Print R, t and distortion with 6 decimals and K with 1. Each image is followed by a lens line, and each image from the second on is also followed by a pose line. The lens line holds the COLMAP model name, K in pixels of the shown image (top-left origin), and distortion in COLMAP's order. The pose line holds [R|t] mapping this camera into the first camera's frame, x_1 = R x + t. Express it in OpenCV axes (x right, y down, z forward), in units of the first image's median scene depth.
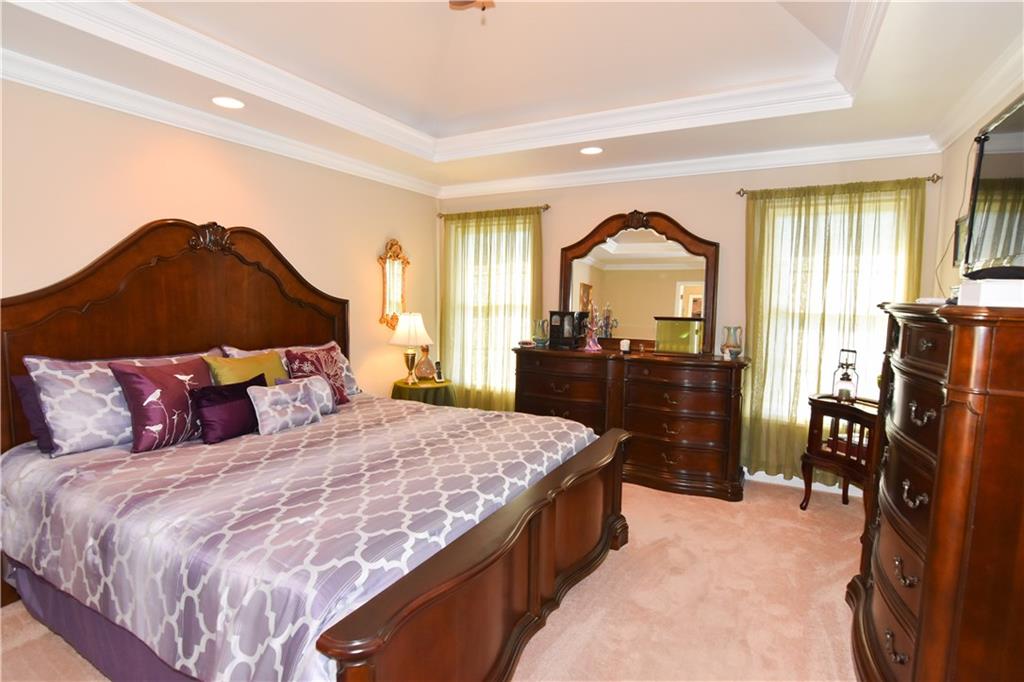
lens RADIAL K [[510.3, 0, 515.6], [0, 510.3, 332.4], [0, 0, 1]] dist [-0.024783, 0.002728]
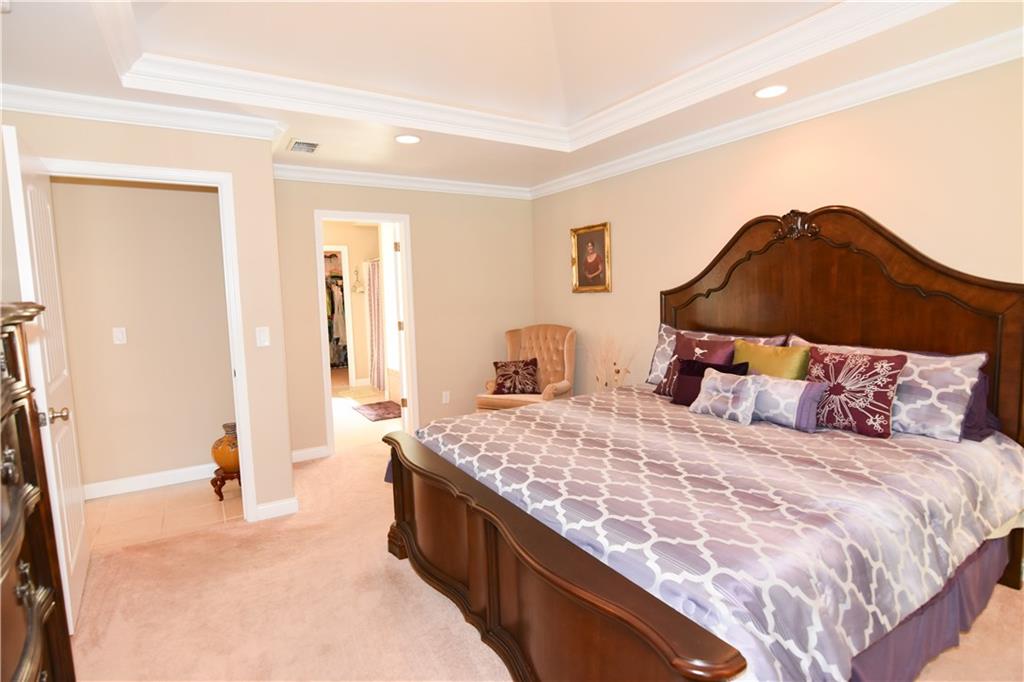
lens RADIAL K [[510.3, 0, 514.8], [0, 510.3, 344.0], [0, 0, 1]] dist [-0.024783, 0.002728]
pose [[-0.468796, 0.108372, -0.876633, 0.651446], [-0.035305, 0.989353, 0.141187, -0.087585], [0.882601, 0.097138, -0.459979, 1.134846]]
